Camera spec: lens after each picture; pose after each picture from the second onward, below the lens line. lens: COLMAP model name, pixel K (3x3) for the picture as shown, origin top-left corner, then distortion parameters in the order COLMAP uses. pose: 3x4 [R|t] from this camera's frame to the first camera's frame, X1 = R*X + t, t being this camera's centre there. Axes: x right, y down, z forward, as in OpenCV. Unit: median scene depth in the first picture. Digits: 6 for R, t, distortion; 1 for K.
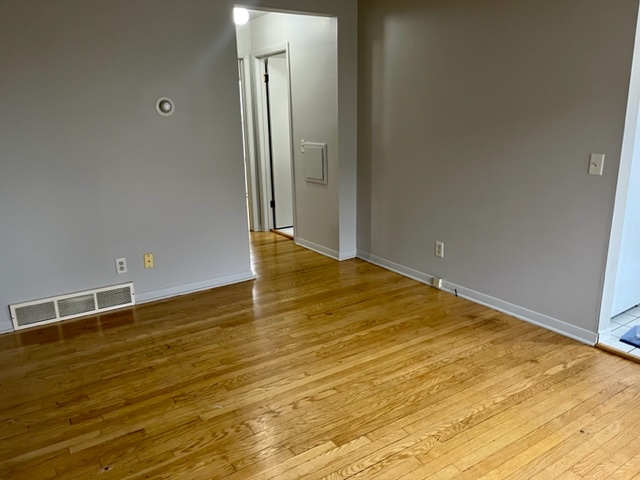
lens RADIAL K [[491.3, 0, 320.4], [0, 491.3, 241.6], [0, 0, 1]] dist [0.016857, 0.002019]
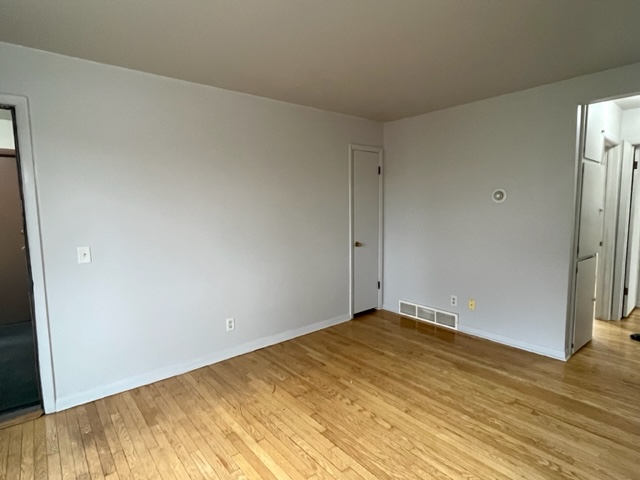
lens RADIAL K [[353.0, 0, 321.6], [0, 353.0, 238.2], [0, 0, 1]] dist [-0.003800, -0.001129]
pose [[0.099459, 0.118815, -0.987923, 0.674208], [-0.236355, 0.967251, 0.092534, -0.158866], [0.966563, 0.224298, 0.124284, 0.506782]]
